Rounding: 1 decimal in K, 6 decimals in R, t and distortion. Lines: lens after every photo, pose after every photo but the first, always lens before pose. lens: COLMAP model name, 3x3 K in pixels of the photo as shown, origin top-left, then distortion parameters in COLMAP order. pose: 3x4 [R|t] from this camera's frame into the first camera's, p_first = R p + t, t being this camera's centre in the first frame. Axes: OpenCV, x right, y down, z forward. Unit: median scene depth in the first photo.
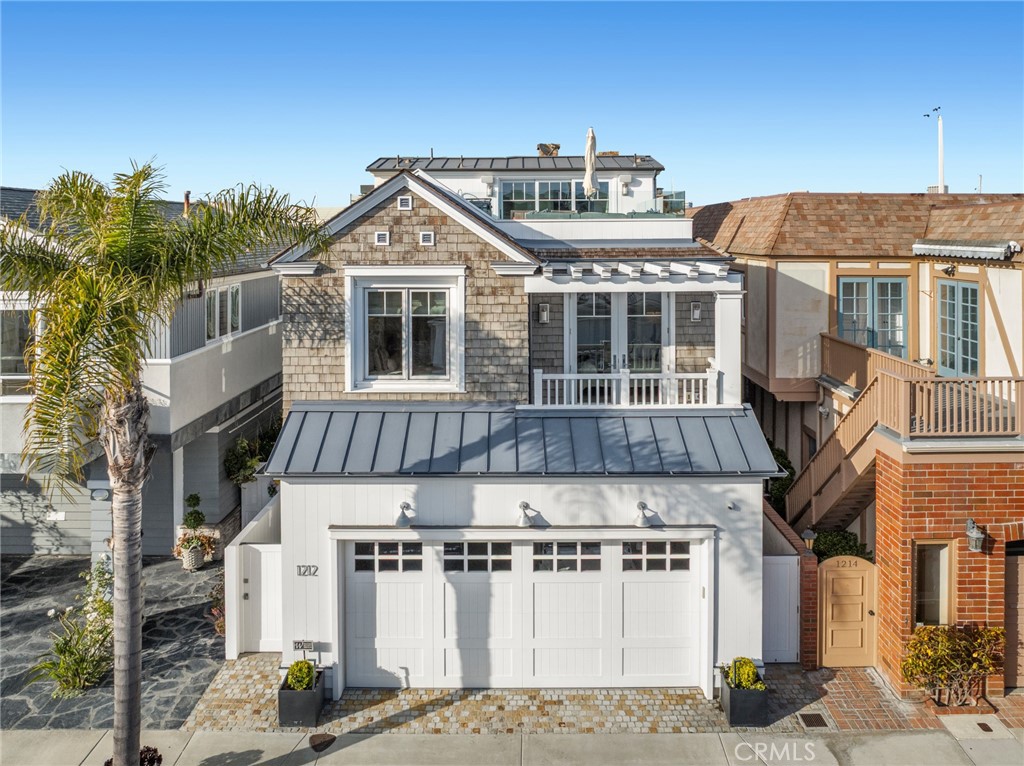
lens RADIAL K [[761.6, 0, 518.0], [0, 761.6, 243.5], [0, 0, 1]] dist [-0.028706, 0.006681]
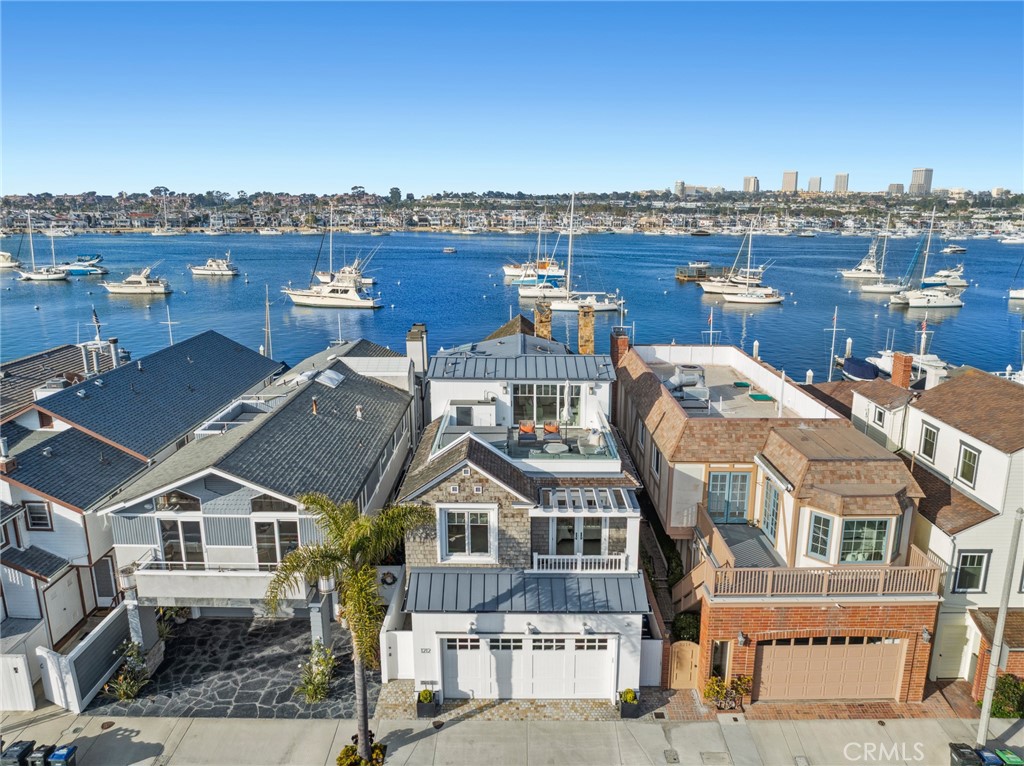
lens RADIAL K [[723.1, 0, 512.0], [0, 723.1, 383.0], [0, 0, 1]] dist [-0.025605, -0.006798]
pose [[0.999996, 0.000346, -0.002949, -0.030452], [0.000331, 0.974021, 0.226457, -0.722224], [0.002950, -0.226457, 0.974017, -0.758710]]
